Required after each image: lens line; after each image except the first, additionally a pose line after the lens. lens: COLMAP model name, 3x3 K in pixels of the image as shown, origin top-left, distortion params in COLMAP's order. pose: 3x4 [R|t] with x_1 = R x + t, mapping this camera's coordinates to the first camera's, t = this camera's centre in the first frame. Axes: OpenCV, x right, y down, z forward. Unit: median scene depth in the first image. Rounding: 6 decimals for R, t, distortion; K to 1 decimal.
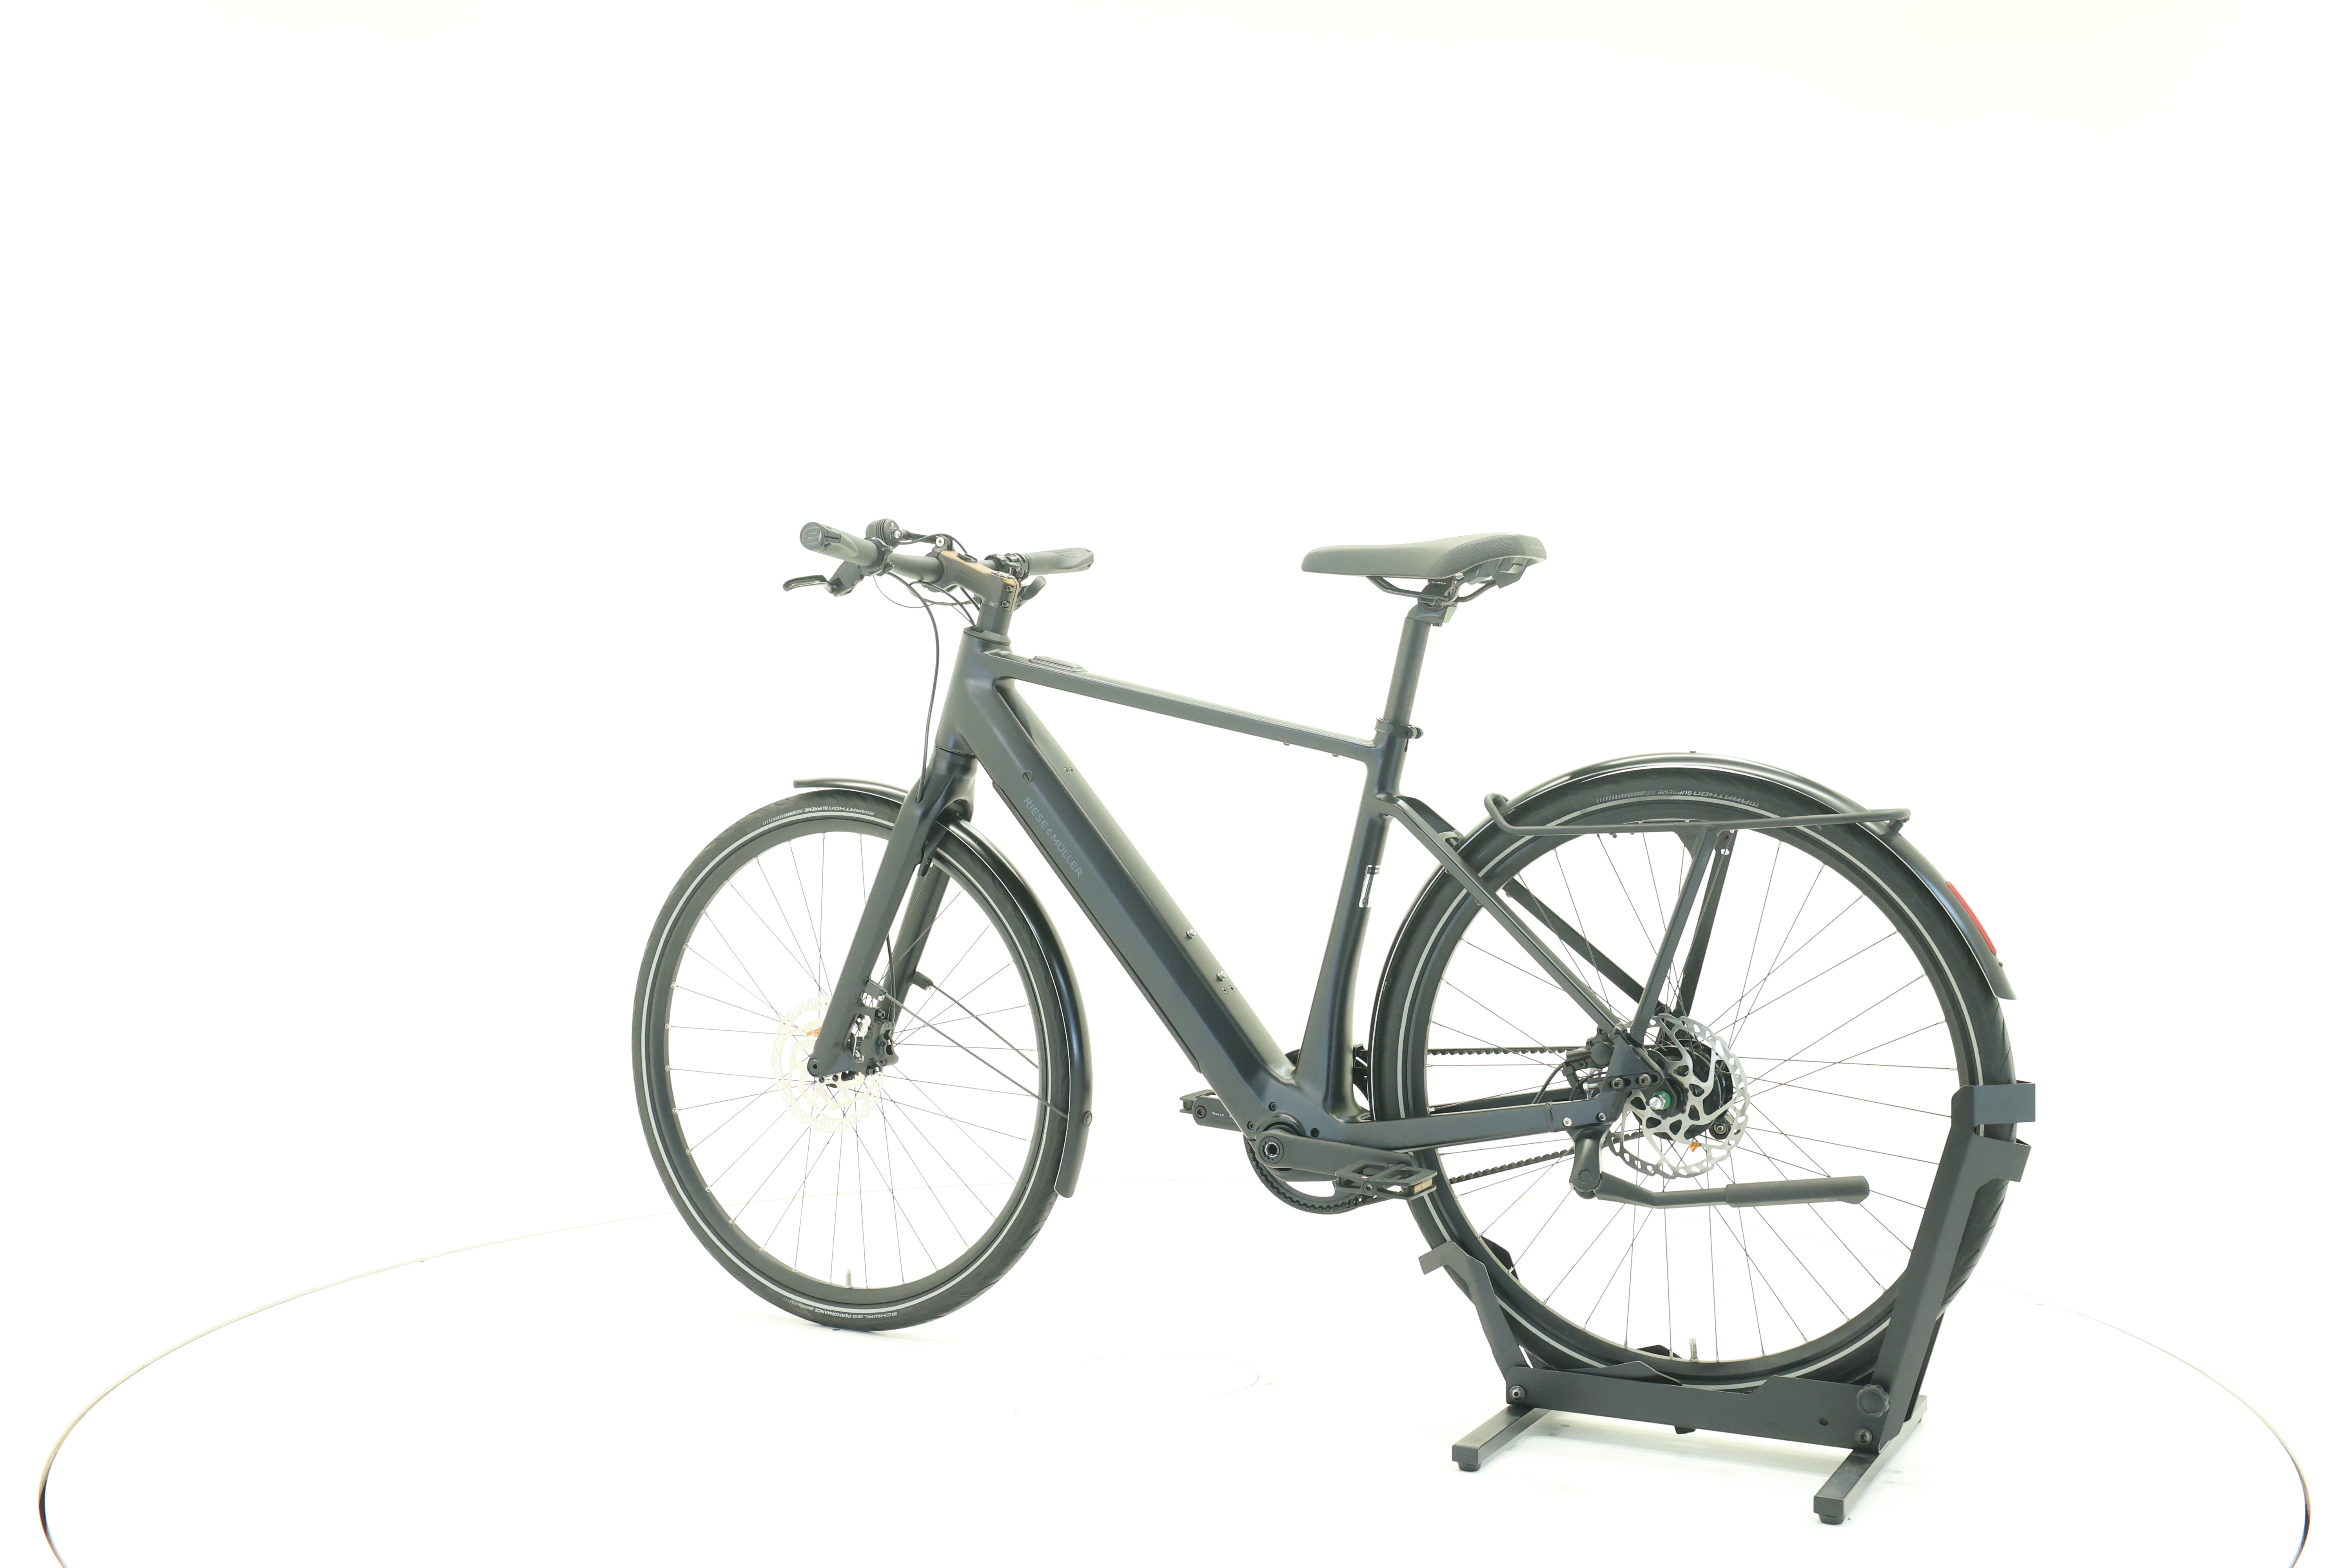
lens RADIAL K [[2453.3, 0, 1177.5], [0, 2453.3, 777.2], [0, 0, 1]] dist [-0.022953, 0.000000]
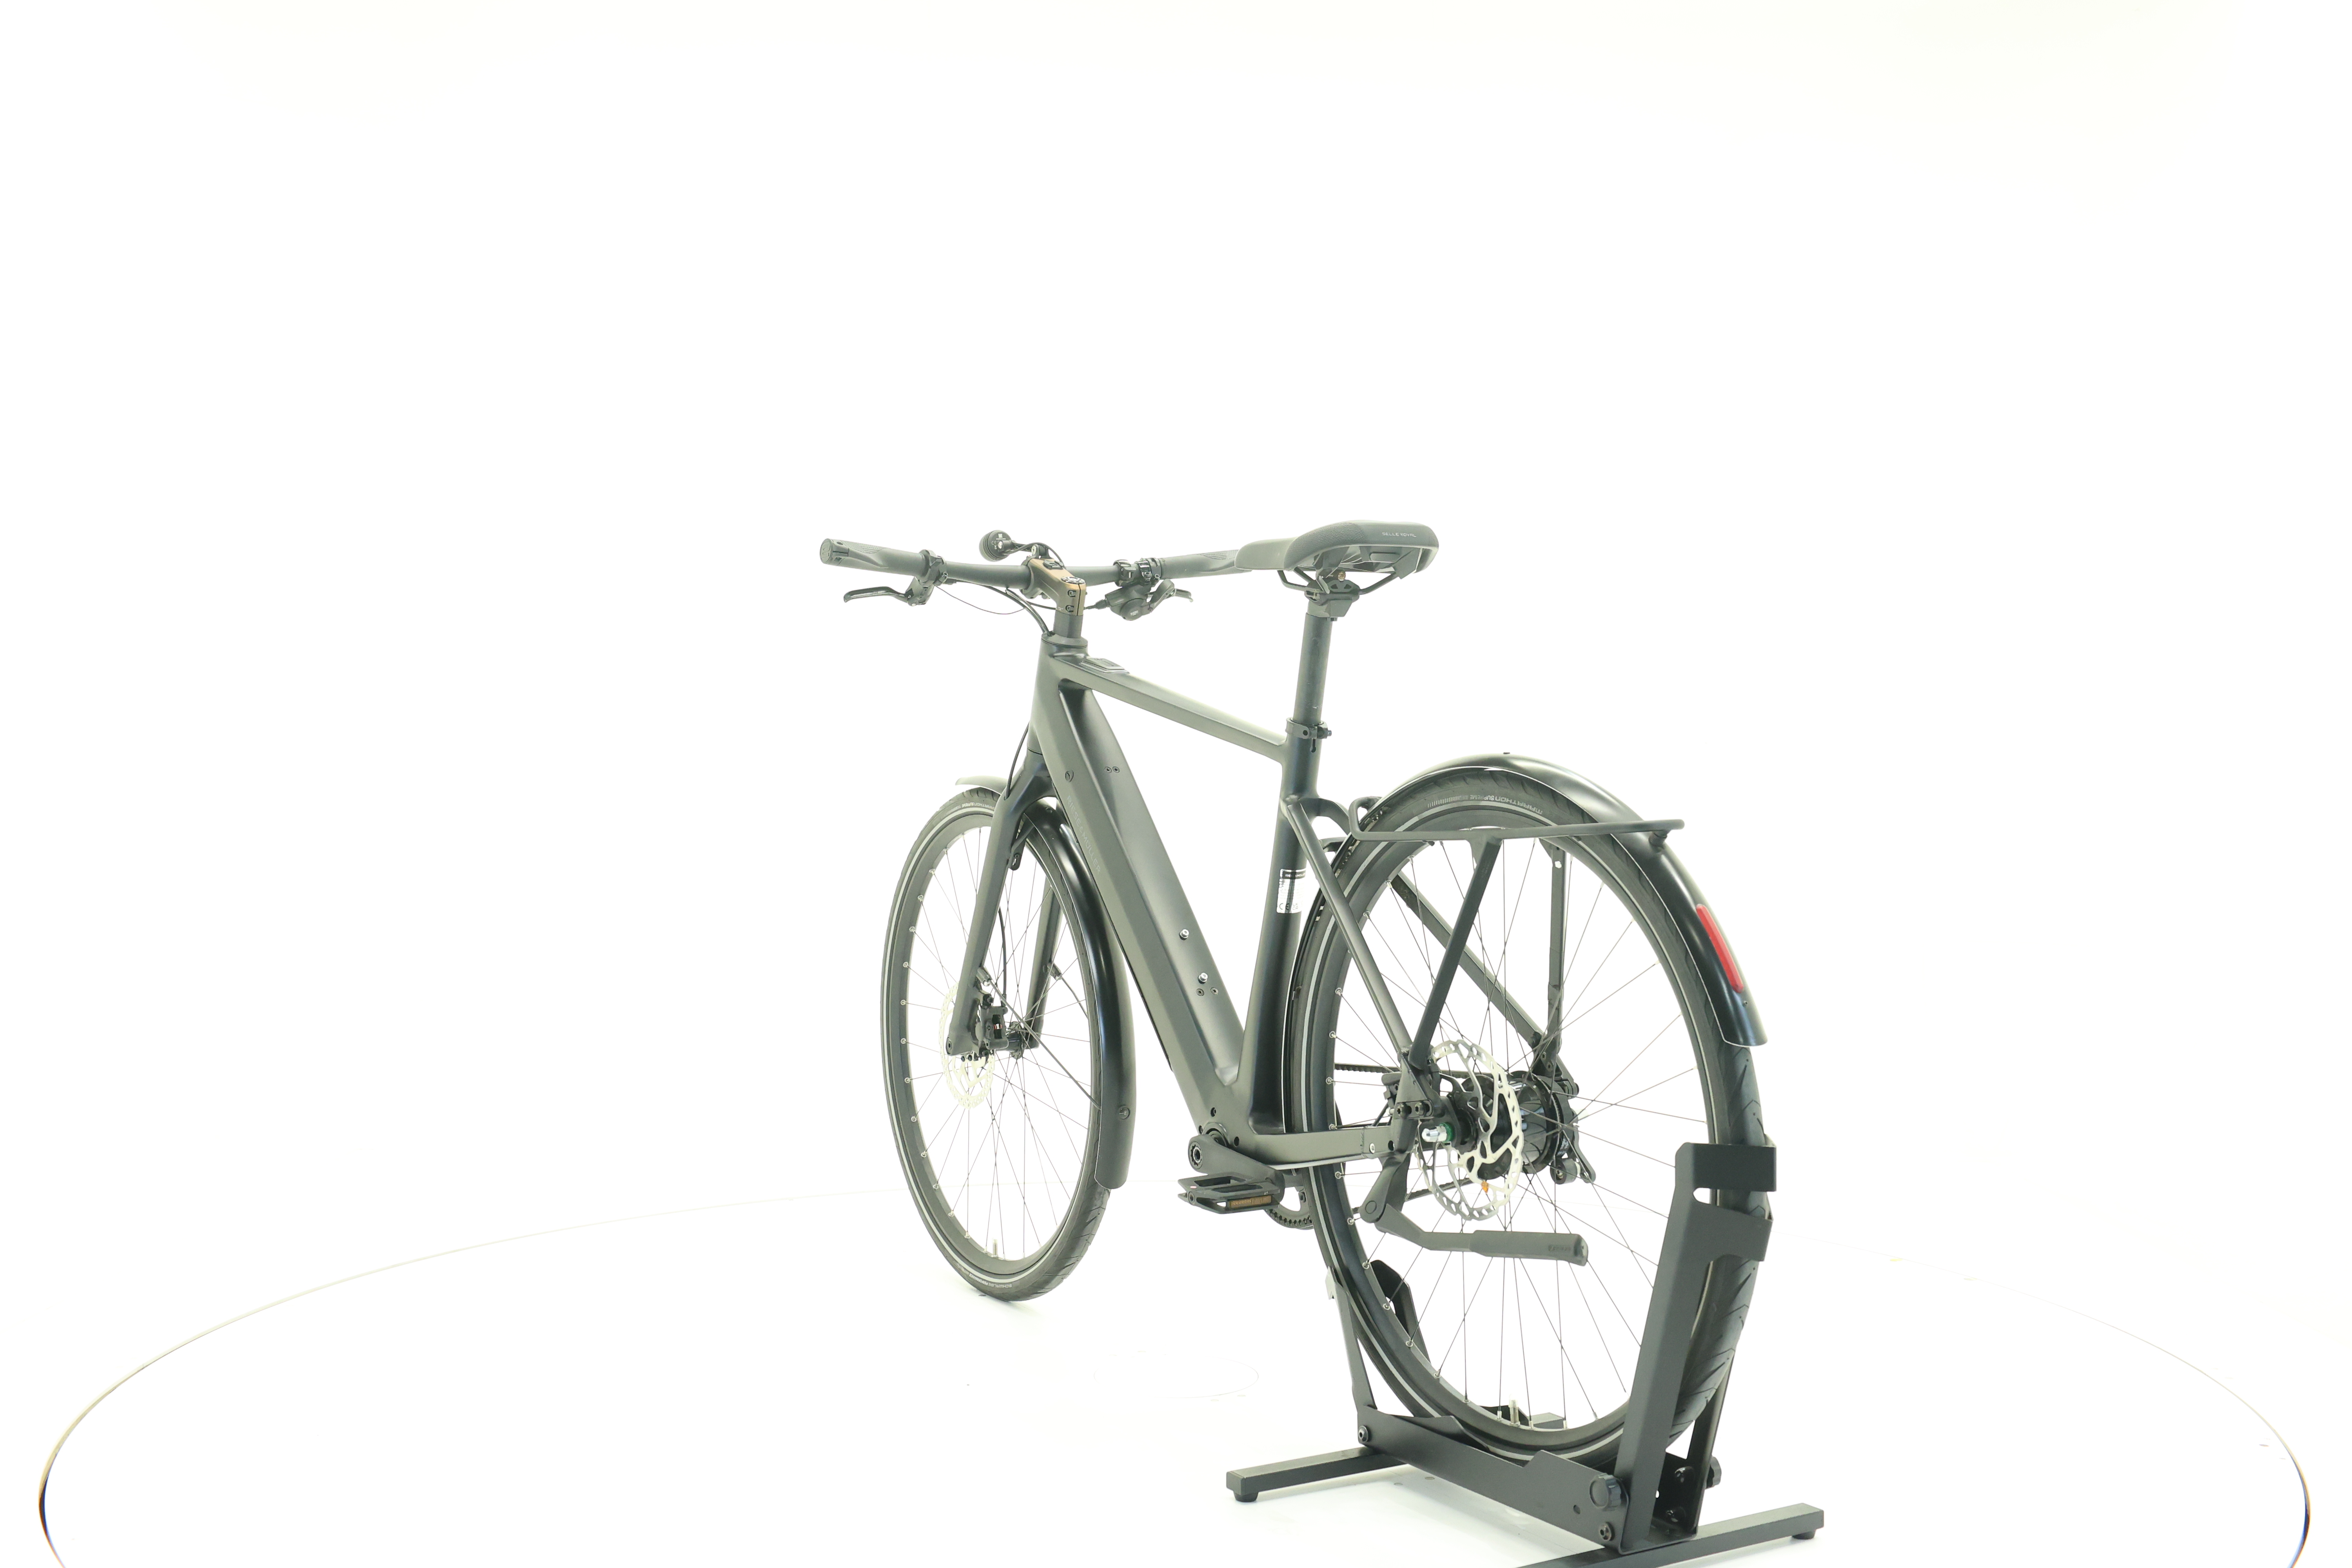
lens RADIAL K [[2453.3, 0, 1178.9], [0, 2453.3, 786.9], [0, 0, 1]] dist [-0.022953, 0.000000]
pose [[0.855886, 0.011257, -0.517042, 0.543346], [-0.011554, 0.999930, 0.002644, 0.001299], [0.517036, 0.003711, 0.855956, 0.151630]]
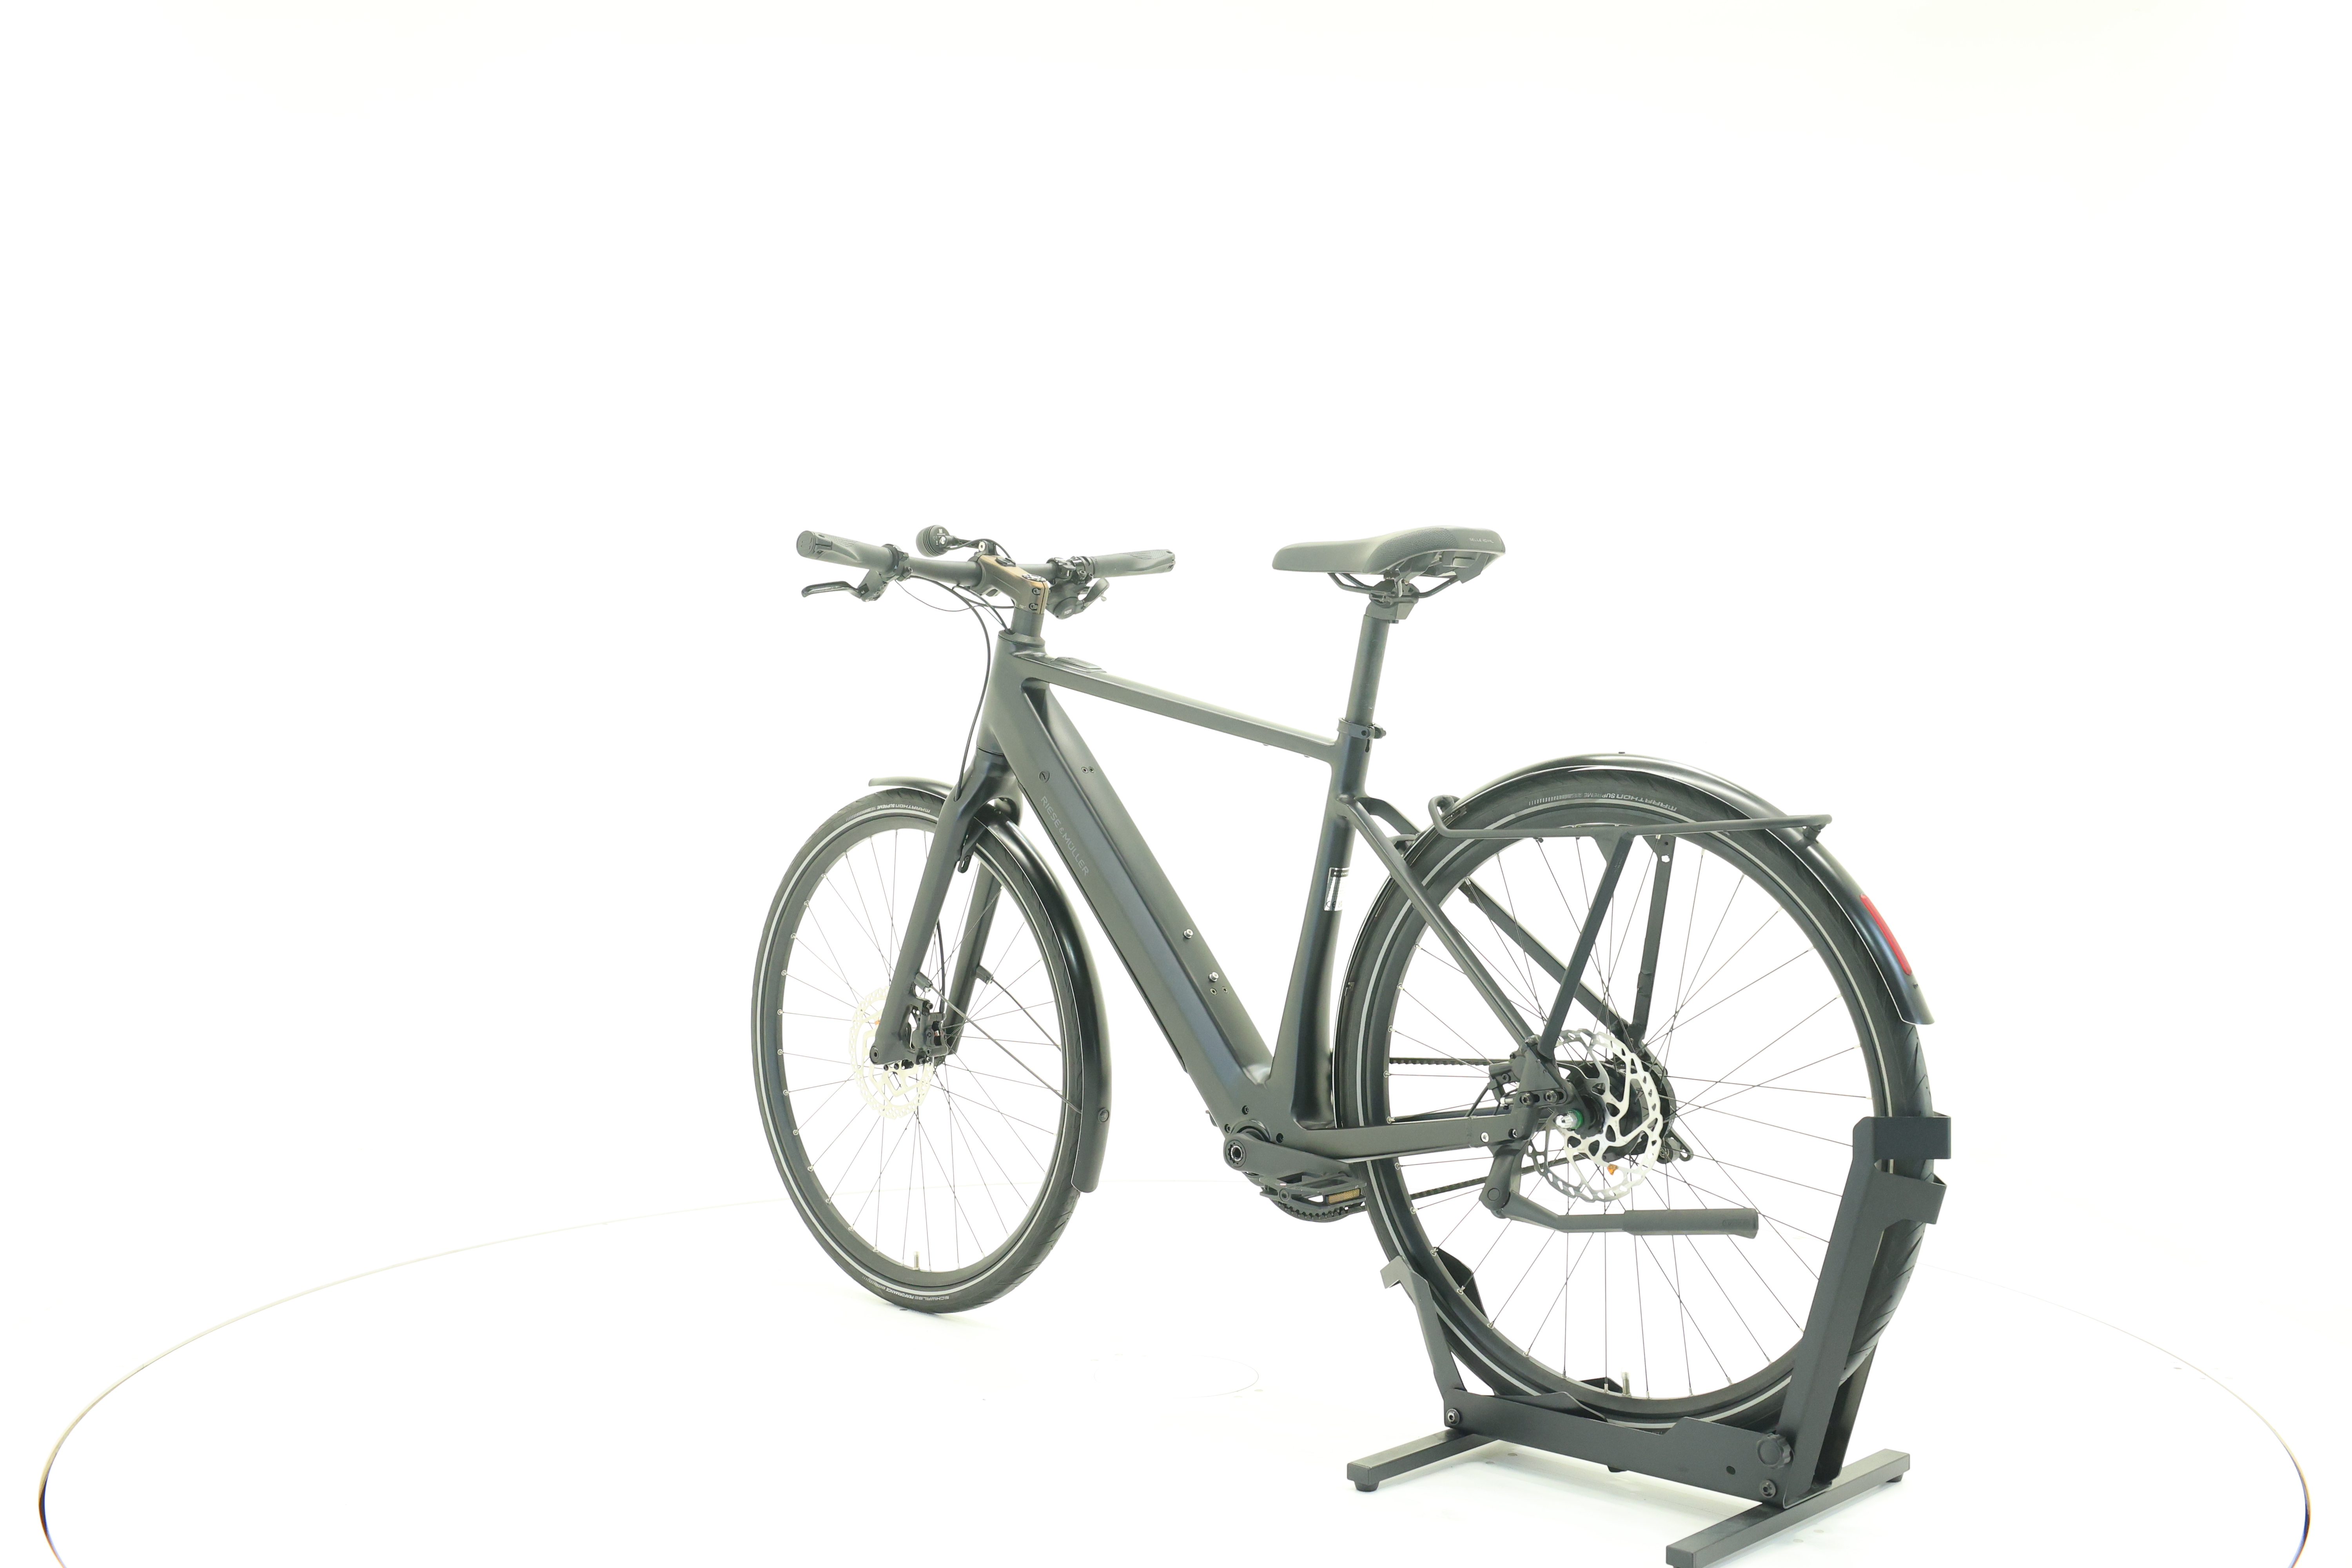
lens RADIAL K [[2453.3, 0, 1180.6], [0, 2453.3, 779.6], [0, 0, 1]] dist [-0.022953, 0.000000]
pose [[0.962366, 0.005545, -0.271701, 0.286606], [-0.006013, 0.999982, -0.000890, 0.001911], [0.271691, 0.002490, 0.962381, 0.039729]]
